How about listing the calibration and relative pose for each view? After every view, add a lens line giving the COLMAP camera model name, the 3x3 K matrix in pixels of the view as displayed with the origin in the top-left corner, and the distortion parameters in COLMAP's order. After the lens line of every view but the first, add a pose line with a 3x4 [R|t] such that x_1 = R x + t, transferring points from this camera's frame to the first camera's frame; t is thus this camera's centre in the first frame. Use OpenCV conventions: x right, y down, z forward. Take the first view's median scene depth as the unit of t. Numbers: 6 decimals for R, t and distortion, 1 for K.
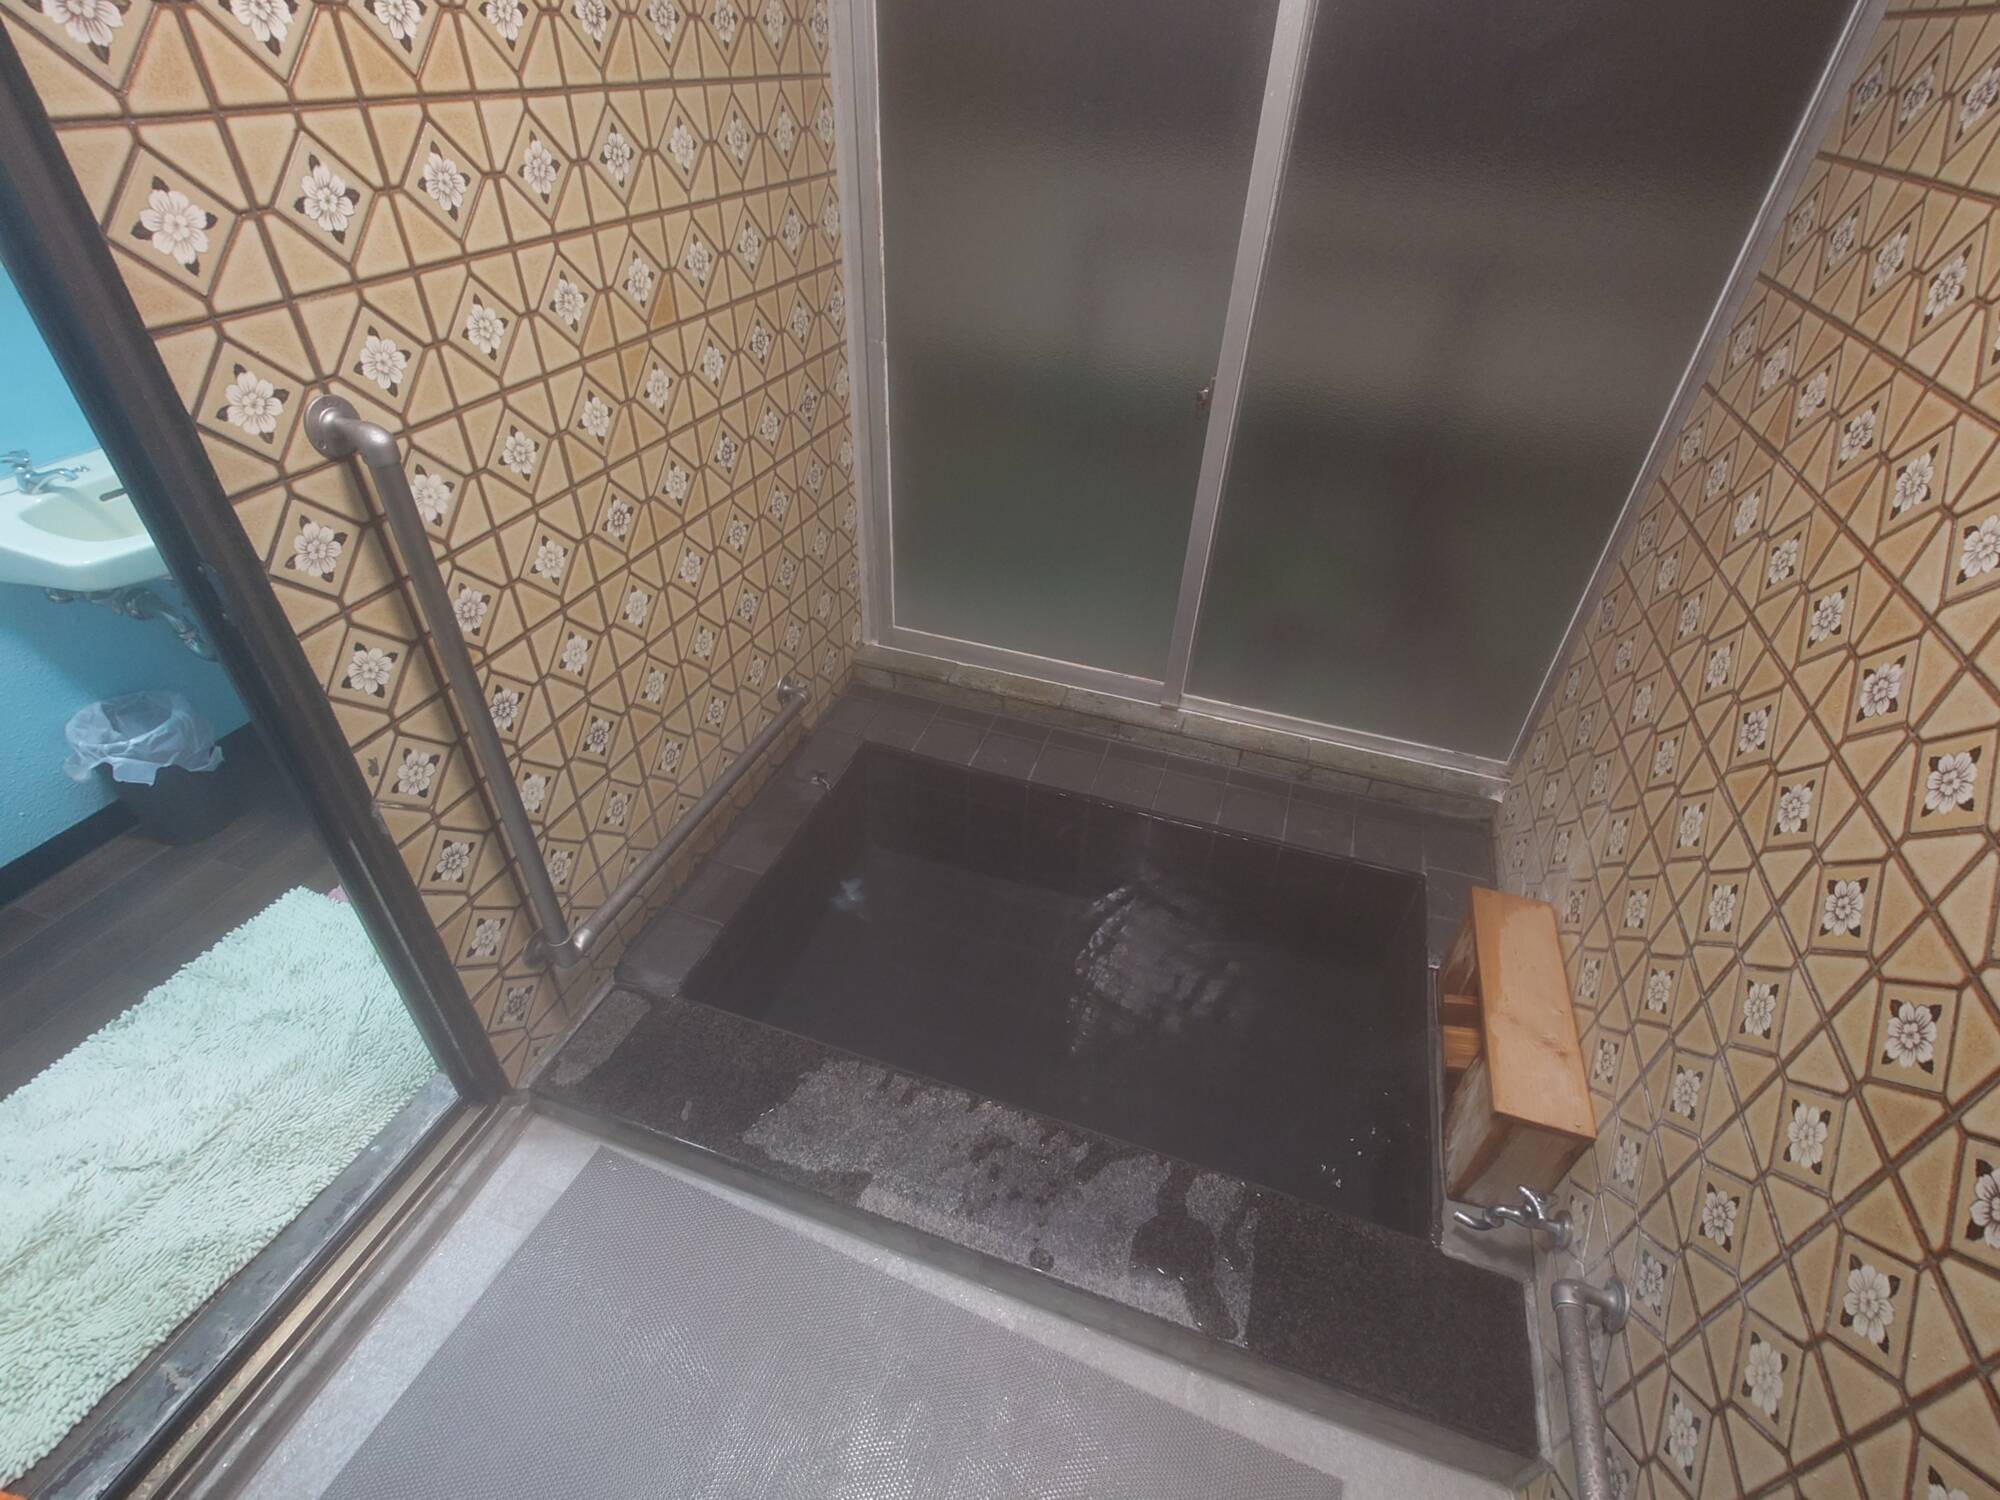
lens RADIAL K [[944.7, 0, 1011.3], [0, 944.7, 752.4], [0, 0, 1]] dist [-0.003189, 0.001896]
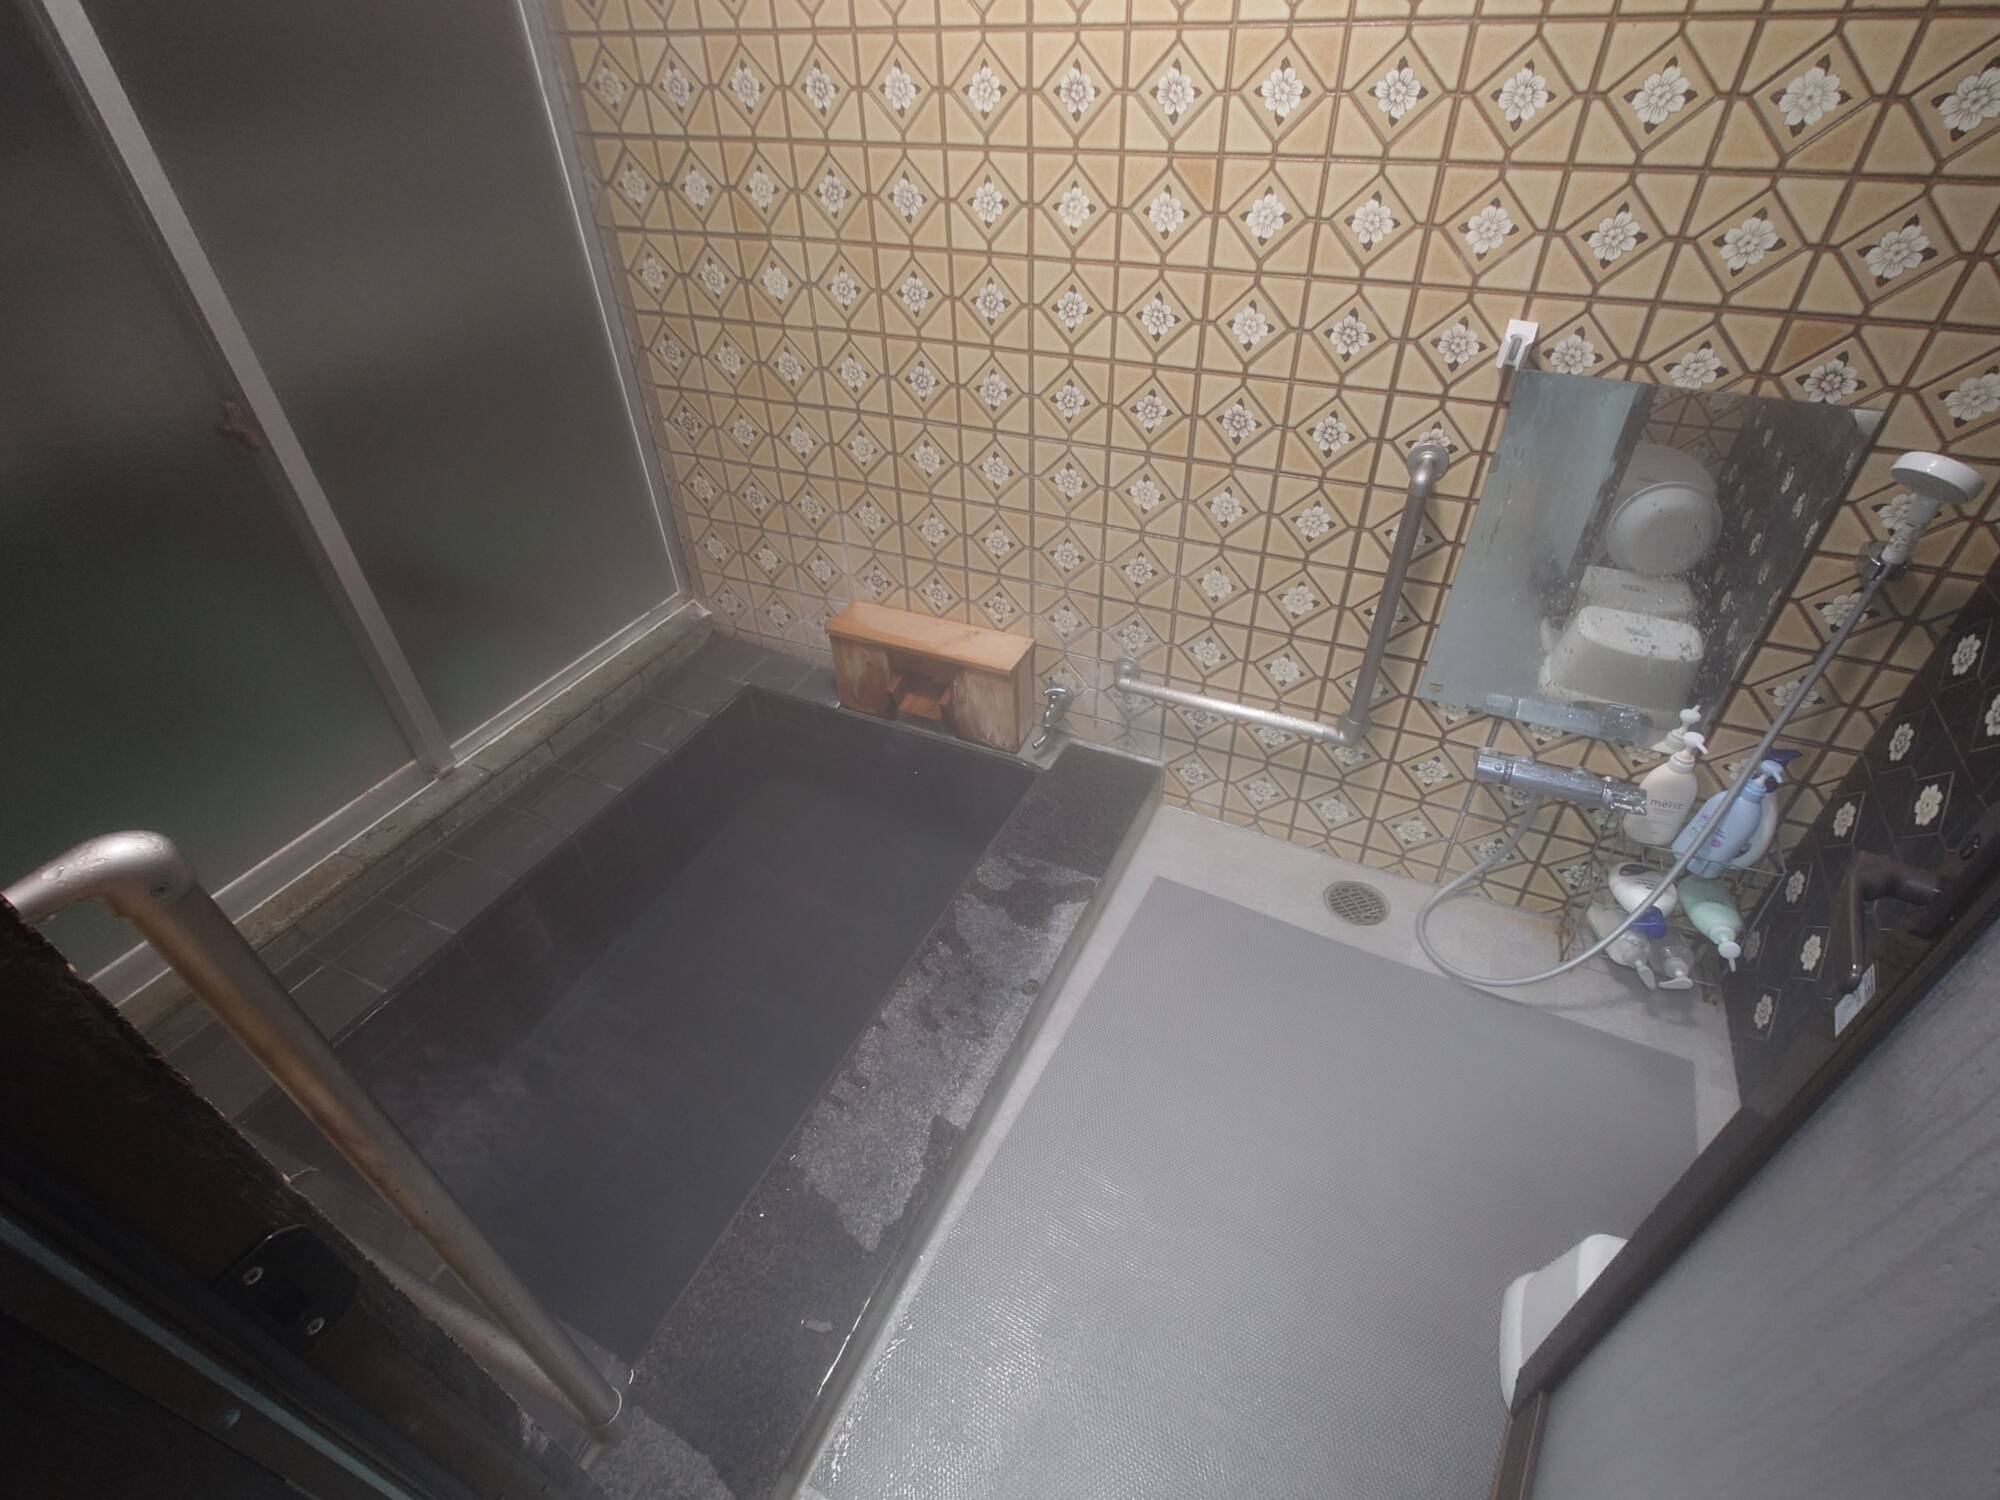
lens RADIAL K [[944.7, 0, 1010.6], [0, 944.7, 746.6], [0, 0, 1]] dist [-0.003189, 0.001896]
pose [[0.121527, -0.655738, 0.745143, -0.630854], [0.627565, 0.632381, 0.454154, -0.209605], [-0.769021, 0.412434, 0.488370, 0.284330]]
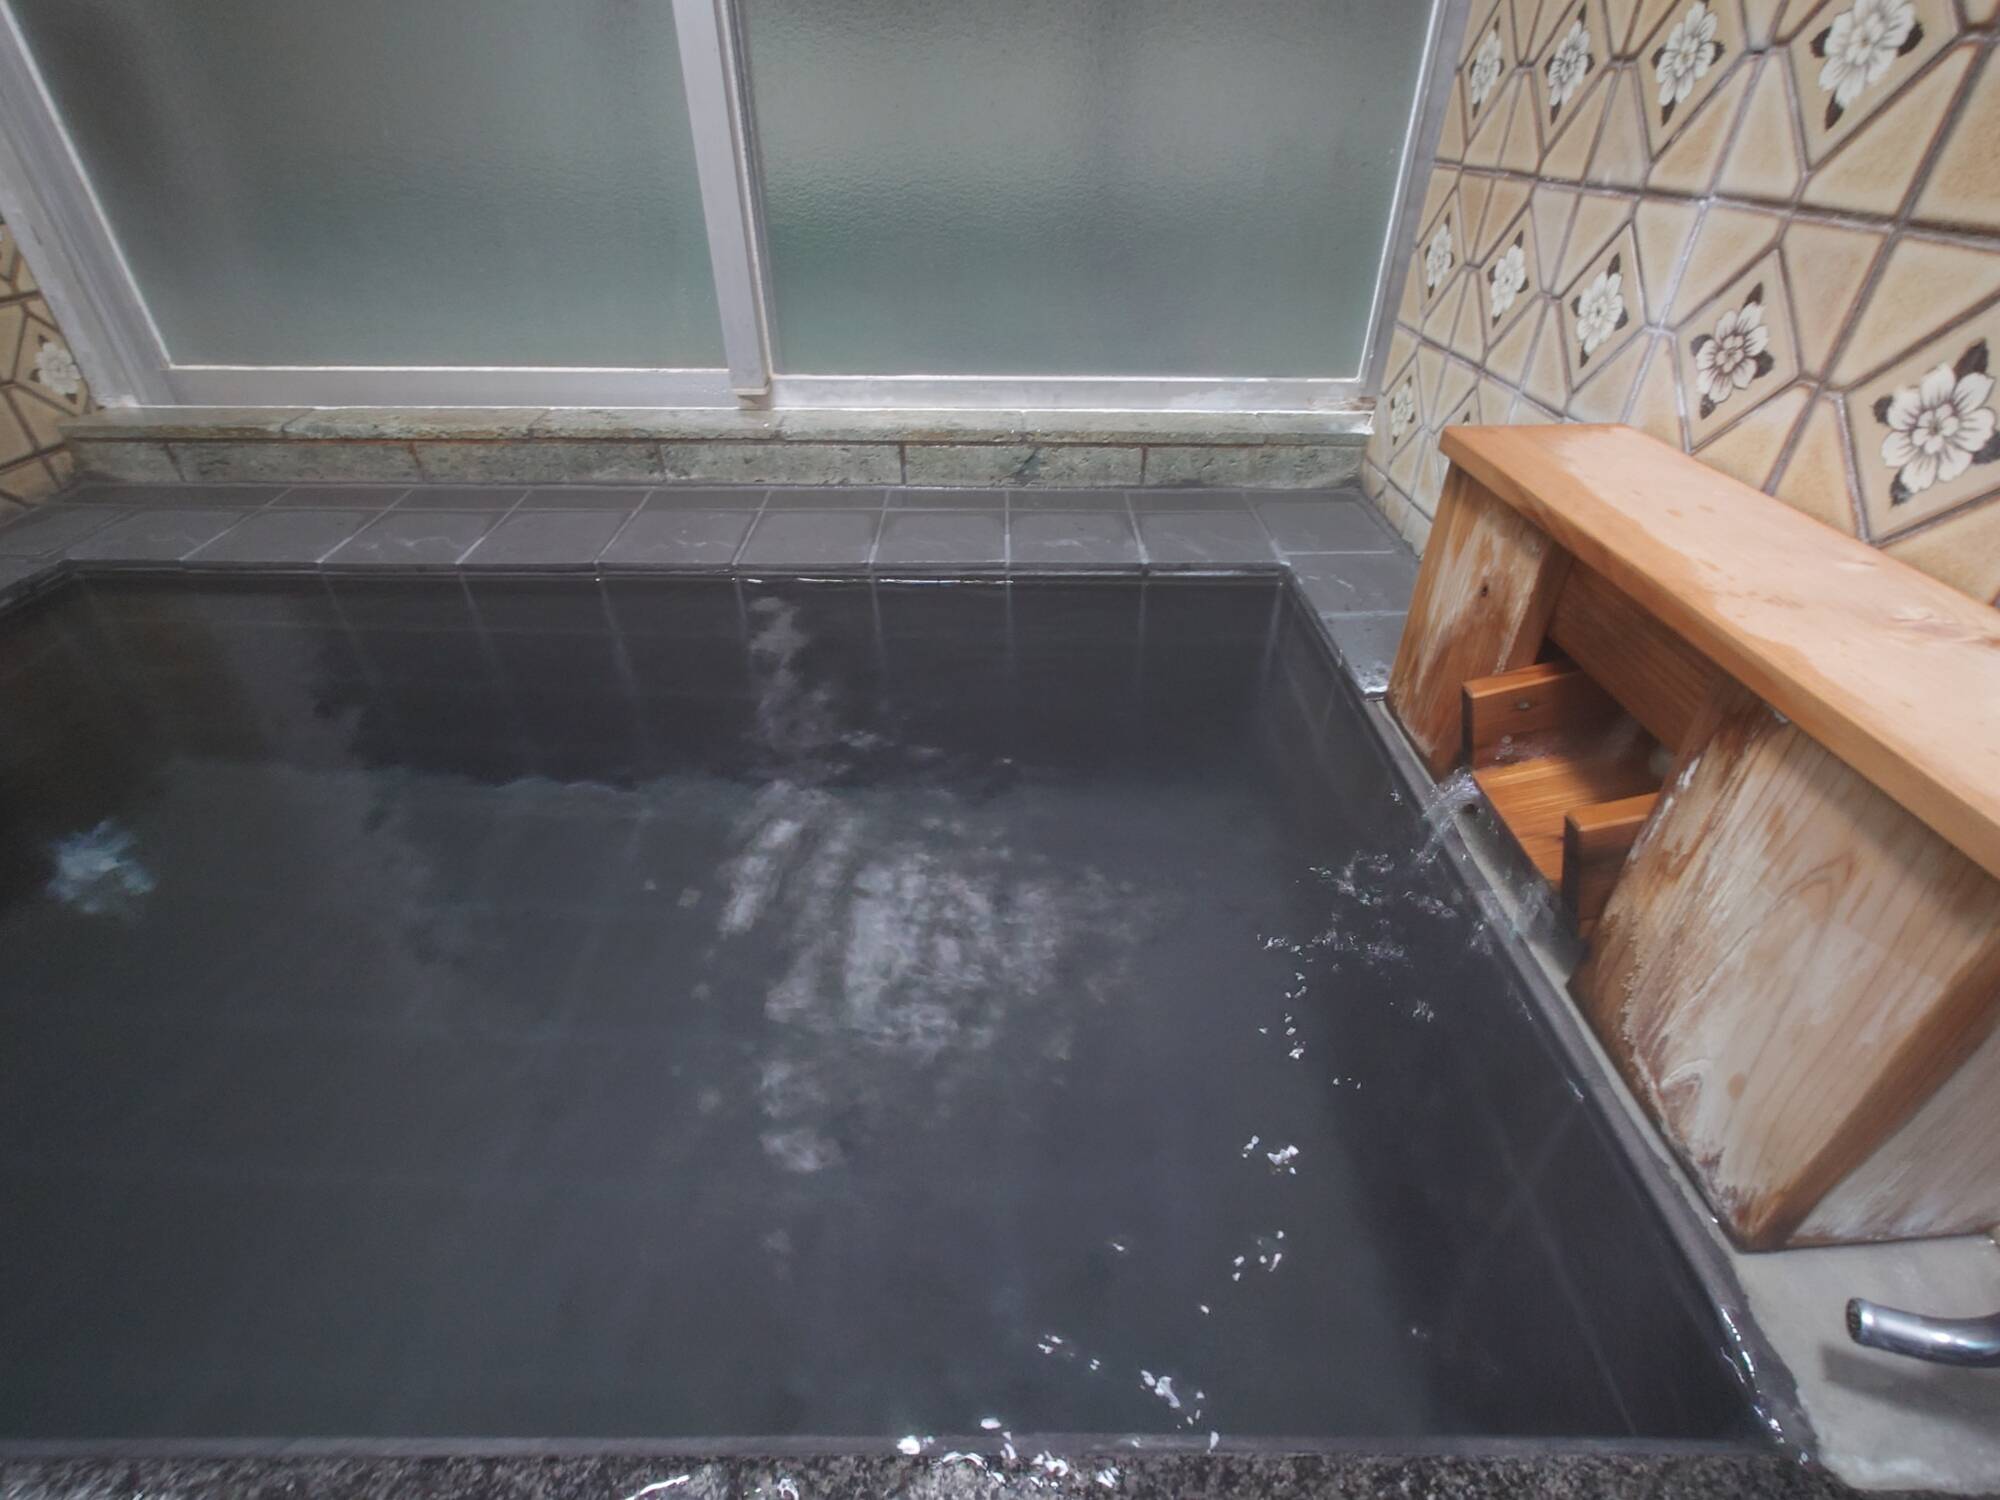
lens RADIAL K [[944.7, 0, 994.3], [0, 944.7, 763.7], [0, 0, 1]] dist [-0.003189, 0.001896]
pose [[0.950622, -0.217268, 0.221611, 0.217089], [0.223860, 0.974610, -0.004757, 0.280242], [-0.214951, 0.054132, 0.975124, 0.765134]]
